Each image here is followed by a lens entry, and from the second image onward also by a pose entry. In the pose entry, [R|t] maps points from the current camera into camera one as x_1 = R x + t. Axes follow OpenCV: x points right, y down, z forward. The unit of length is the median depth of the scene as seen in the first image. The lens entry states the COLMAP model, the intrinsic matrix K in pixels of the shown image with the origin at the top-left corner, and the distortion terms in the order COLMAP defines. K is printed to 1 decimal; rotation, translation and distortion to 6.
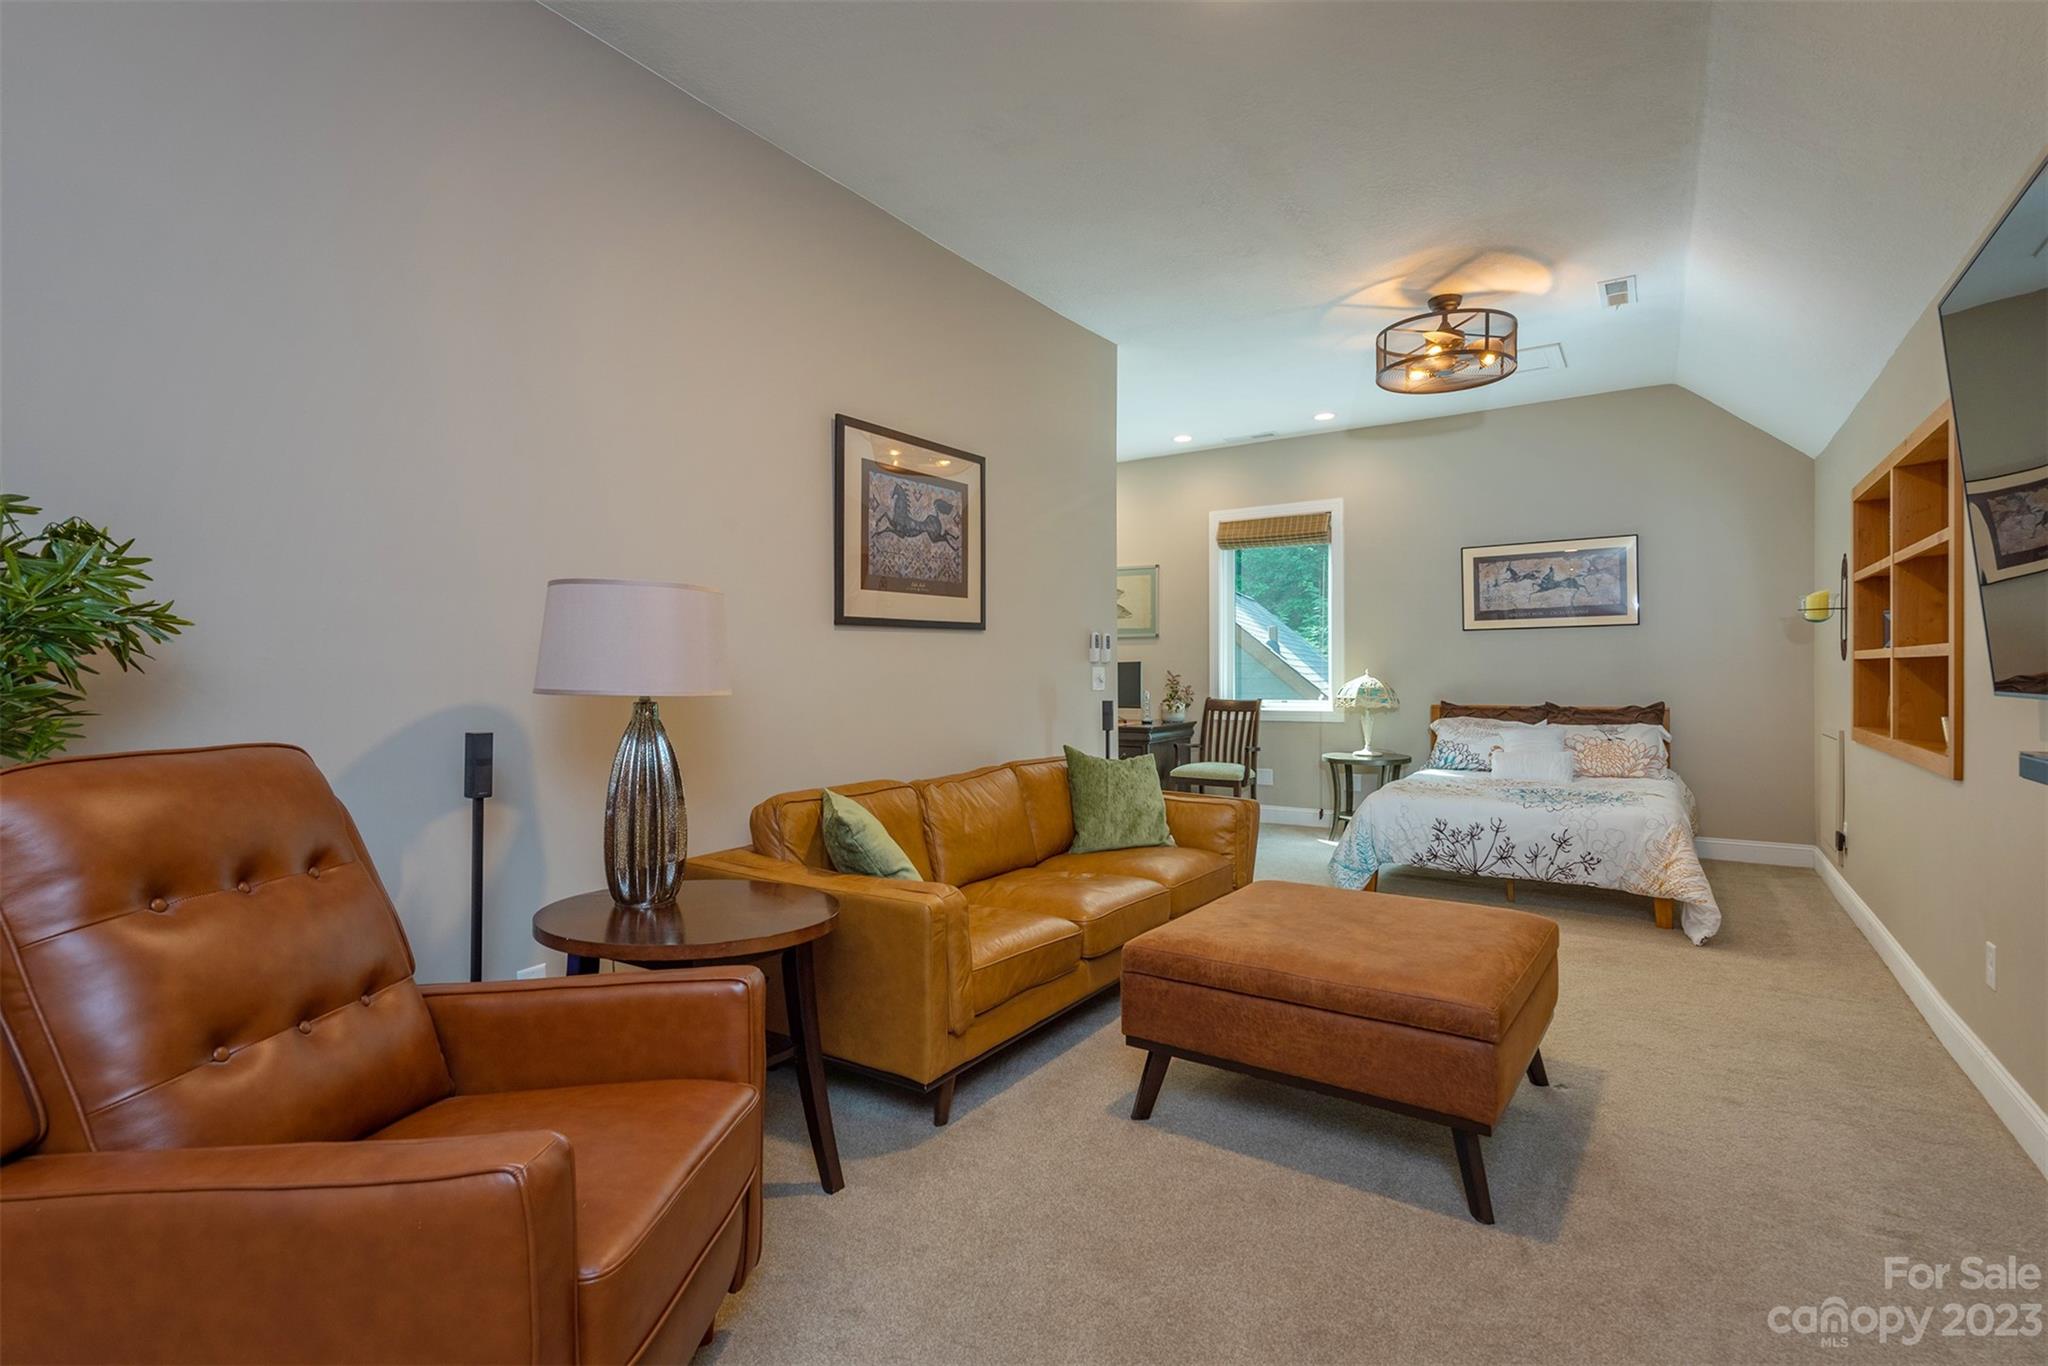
lens RADIAL K [[937.0, 0, 1040.0], [0, 937.0, 675.1], [0, 0, 1]] dist [0.011619, -0.001759]
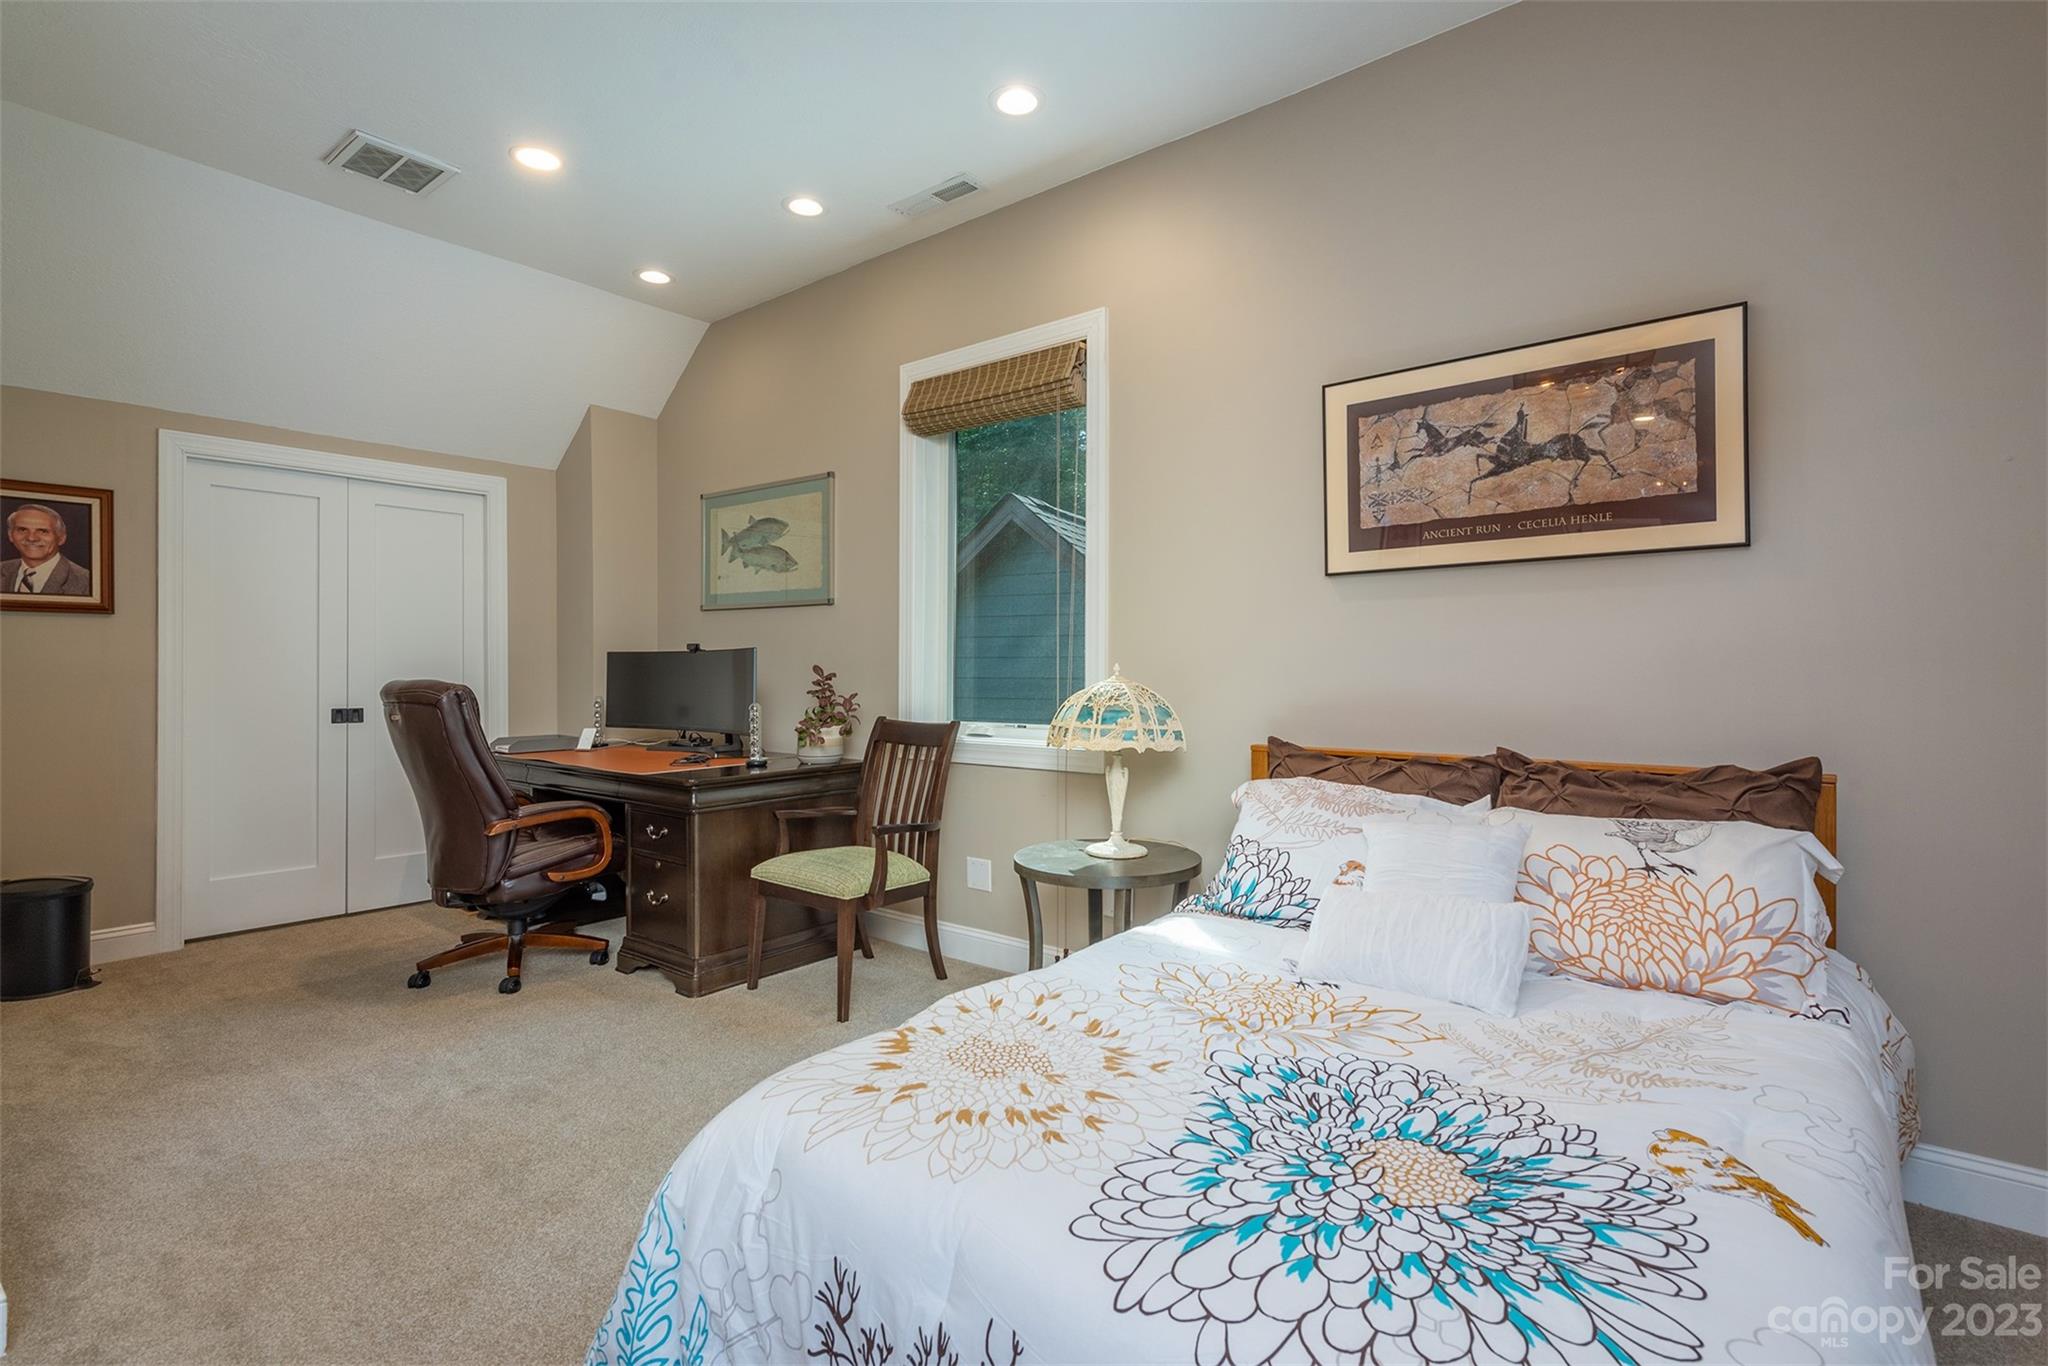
lens RADIAL K [[983.0, 0, 1007.5], [0, 983.0, 679.1], [0, 0, 1]] dist [0.005323, -0.000946]
pose [[0.995429, 0.004212, -0.095415, 0.366023], [-0.003168, 0.999933, 0.011093, -0.003962], [0.095456, -0.010740, 0.995376, 0.558422]]
